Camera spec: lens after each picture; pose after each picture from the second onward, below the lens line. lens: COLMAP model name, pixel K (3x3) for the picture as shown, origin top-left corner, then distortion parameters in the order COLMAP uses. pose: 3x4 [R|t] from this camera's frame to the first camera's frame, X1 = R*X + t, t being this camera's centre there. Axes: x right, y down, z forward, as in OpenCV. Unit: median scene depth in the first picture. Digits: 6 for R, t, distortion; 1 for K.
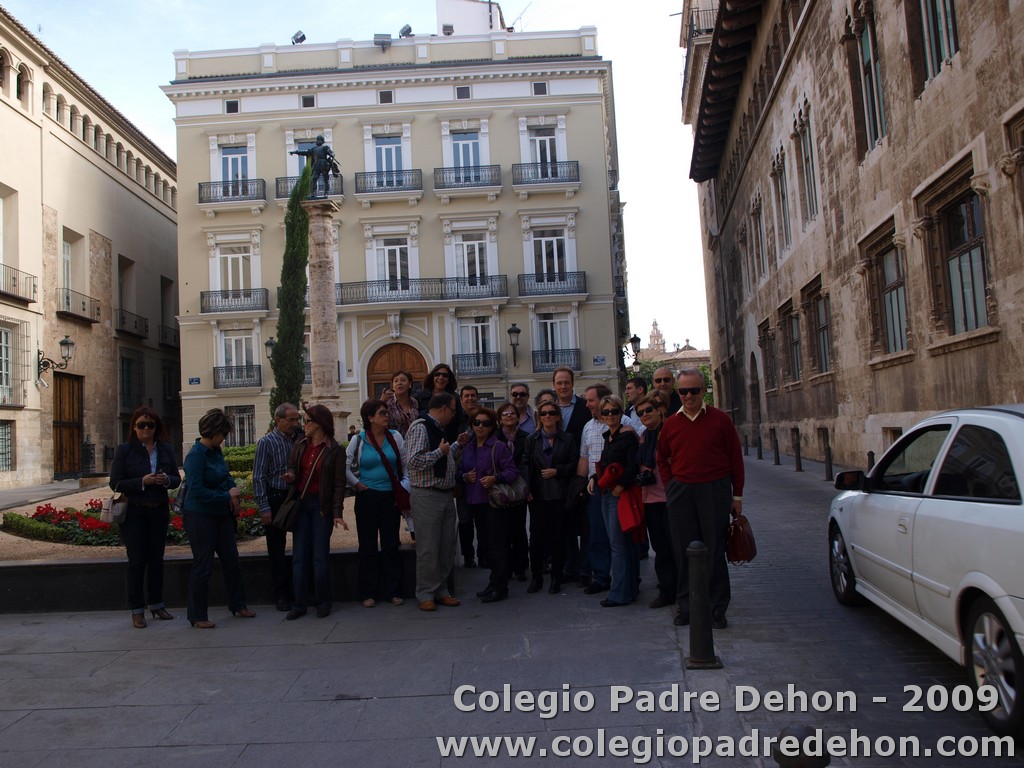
lens RADIAL K [[839.9, 0, 484.7], [0, 839.9, 381.2], [0, 0, 1]] dist [-0.110219, 0.081561]
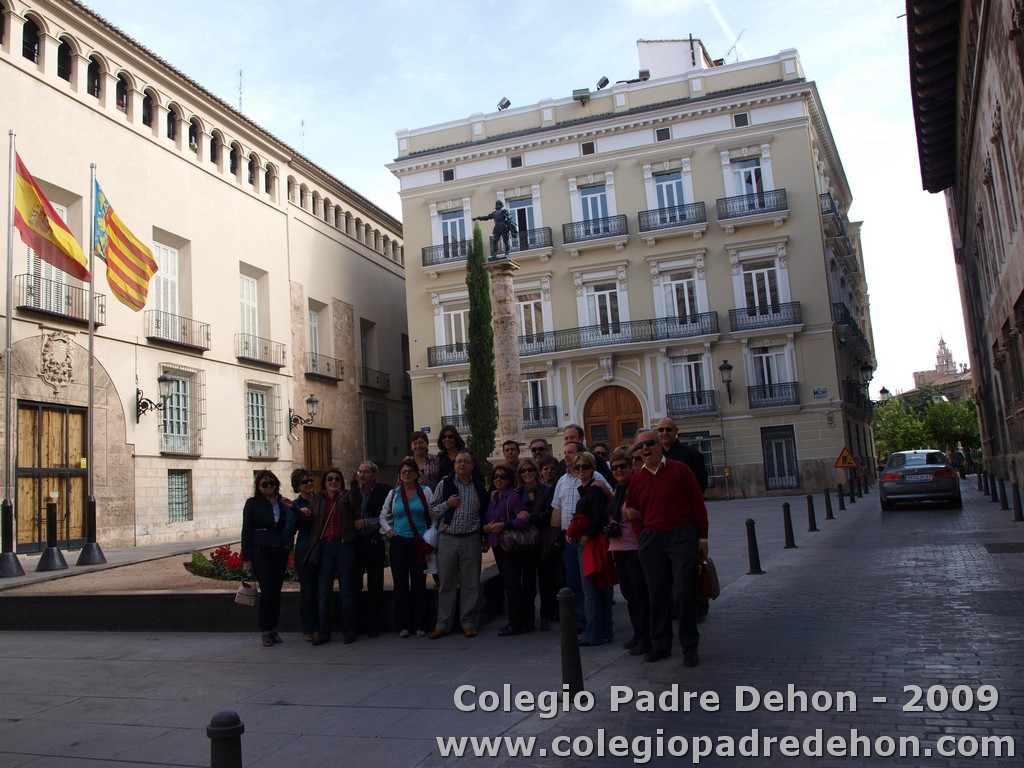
lens RADIAL K [[839.9, 0, 484.7], [0, 839.9, 381.2], [0, 0, 1]] dist [-0.110219, 0.081561]
pose [[0.947443, -0.053732, -0.315380, 0.071576], [0.039489, 0.997898, -0.051385, -0.004582], [0.317478, 0.036231, 0.947573, -0.015318]]
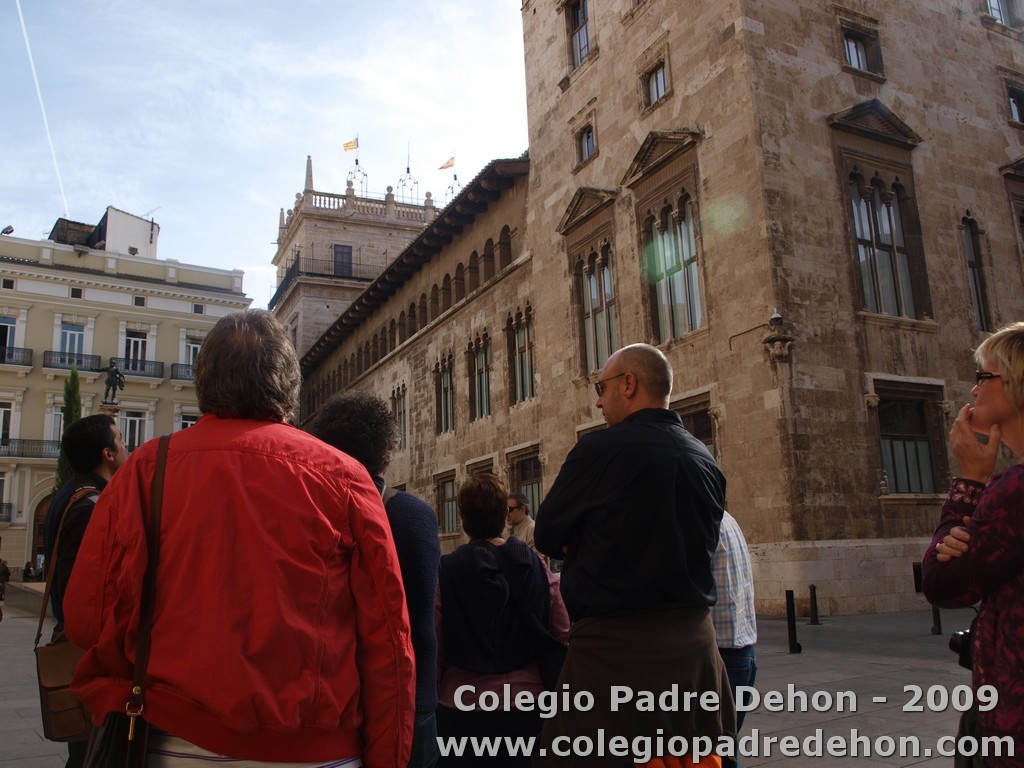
lens RADIAL K [[892.4, 0, 492.4], [0, 892.4, 381.2], [0, 0, 1]] dist [-0.106740, 0.088565]
pose [[0.824483, 0.141452, 0.547922, -0.310218], [-0.048069, 0.982262, -0.181250, -0.003889], [-0.563841, 0.123100, 0.816658, -0.419940]]
